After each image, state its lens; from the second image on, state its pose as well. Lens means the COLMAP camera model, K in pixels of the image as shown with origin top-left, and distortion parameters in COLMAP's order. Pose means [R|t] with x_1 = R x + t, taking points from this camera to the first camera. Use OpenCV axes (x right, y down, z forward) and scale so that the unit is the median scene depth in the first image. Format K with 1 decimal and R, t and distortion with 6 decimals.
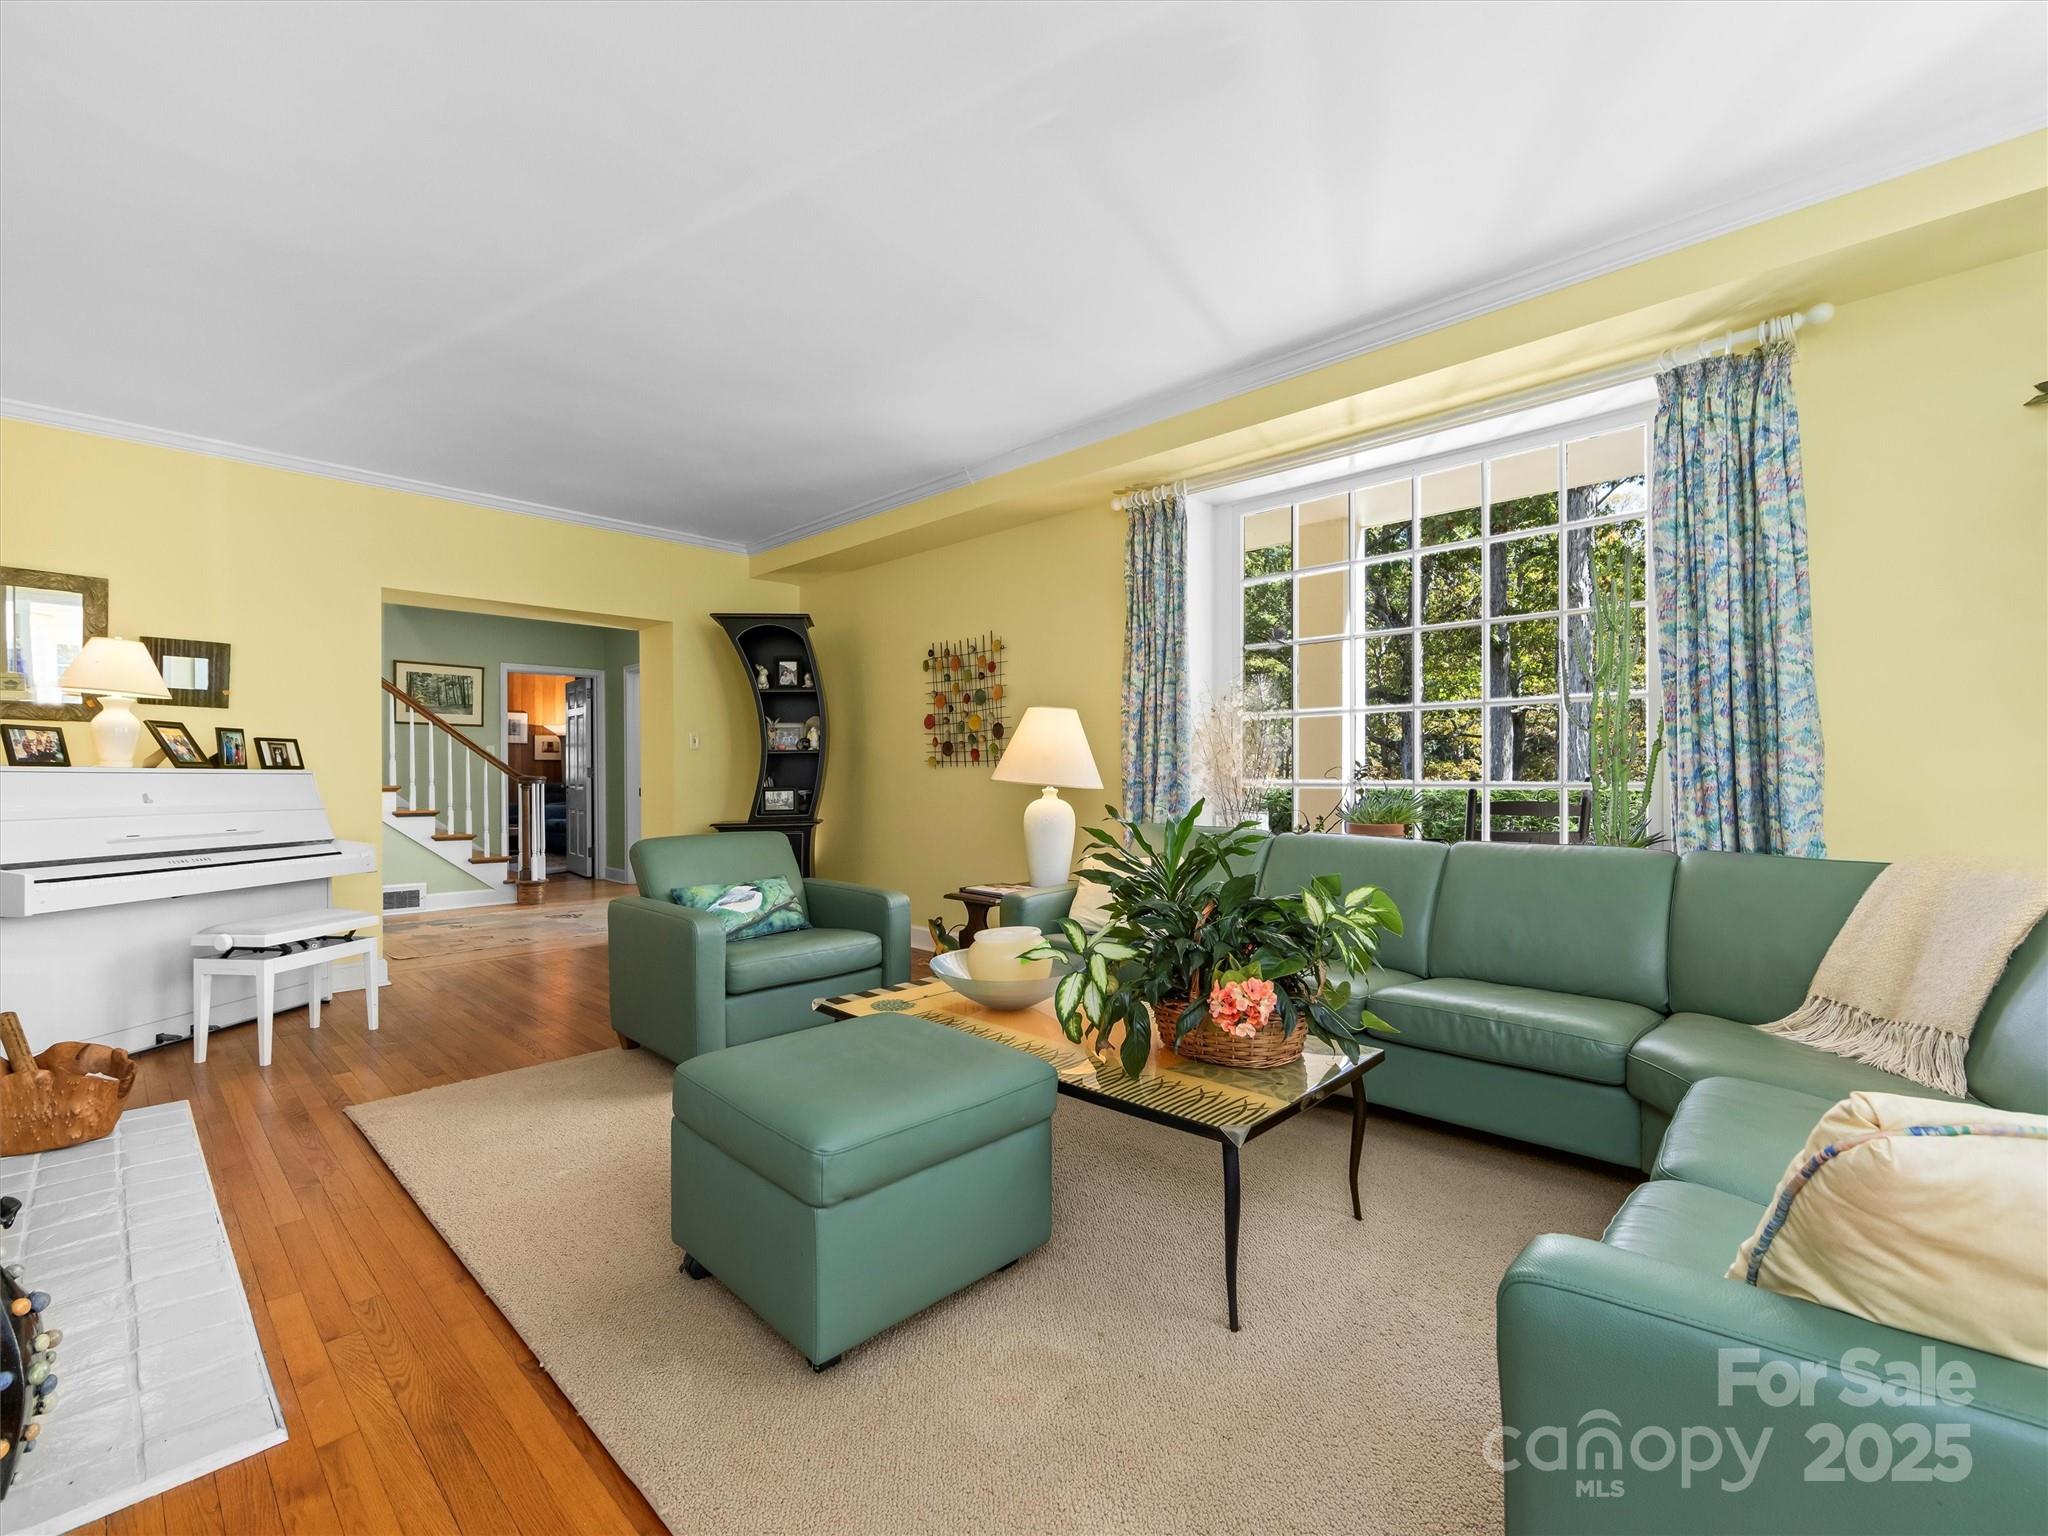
lens RADIAL K [[905.5, 0, 1038.4], [0, 905.5, 768.1], [0, 0, 1]] dist [0.000596, 0.000364]
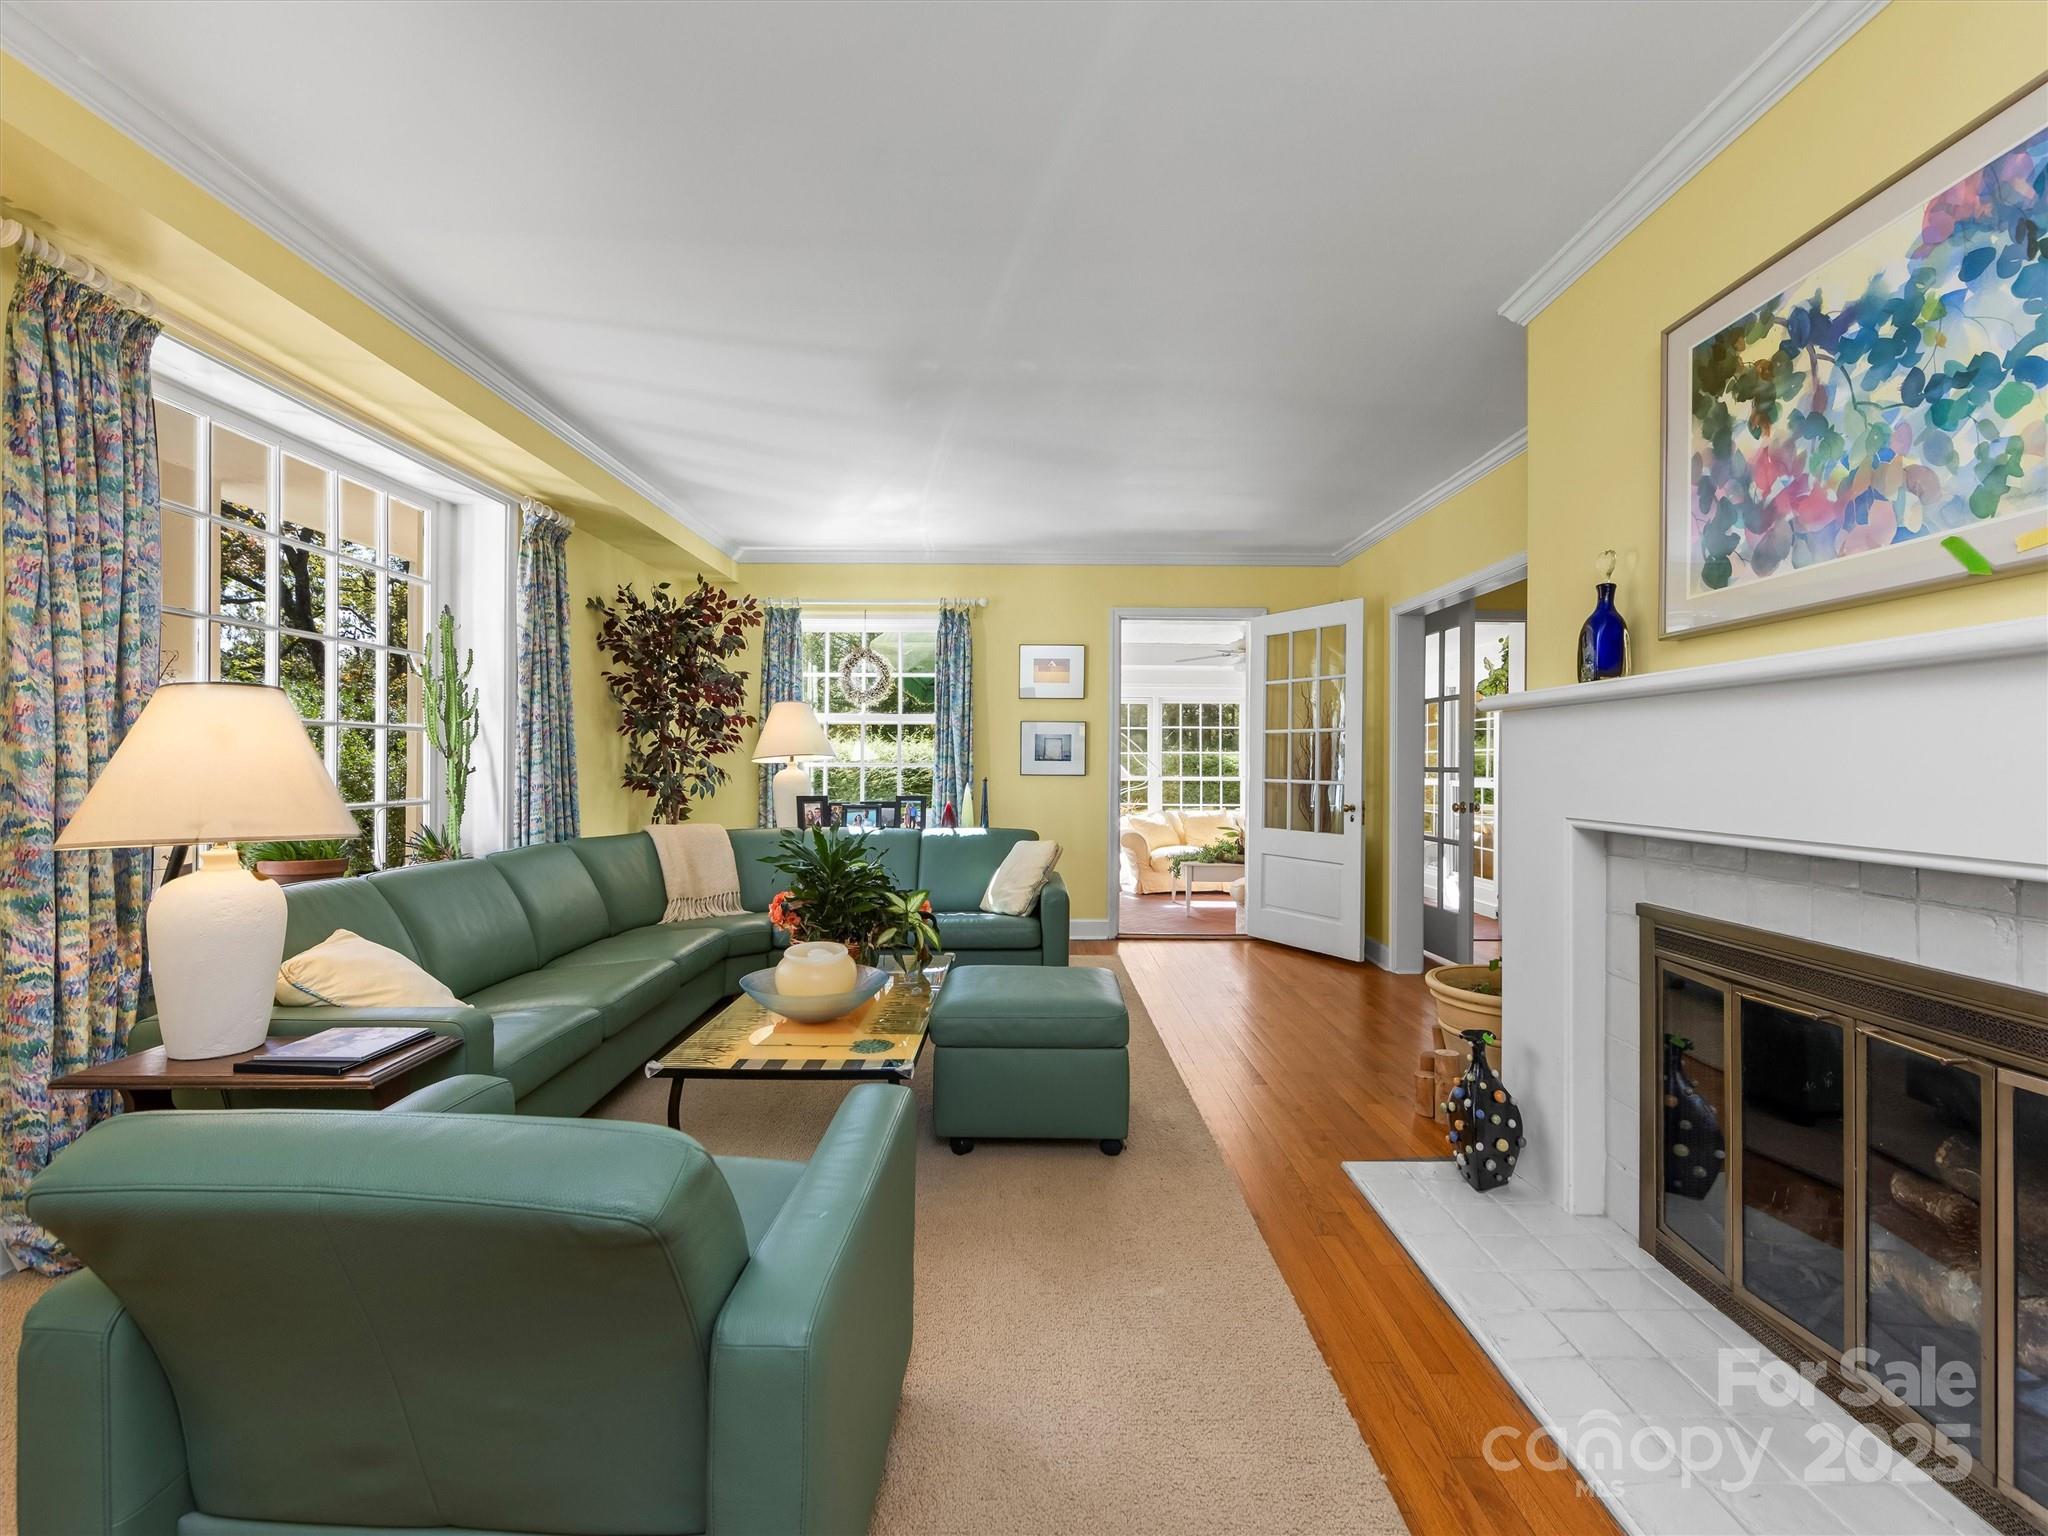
lens RADIAL K [[905.5, 0, 1032.0], [0, 905.5, 763.7], [0, 0, 1]] dist [0.000596, 0.000364]
pose [[-0.691989, -0.001796, 0.721906, -0.761616], [-0.006390, 0.999973, -0.003638, -0.028505], [-0.721880, -0.007131, -0.691982, 1.209279]]
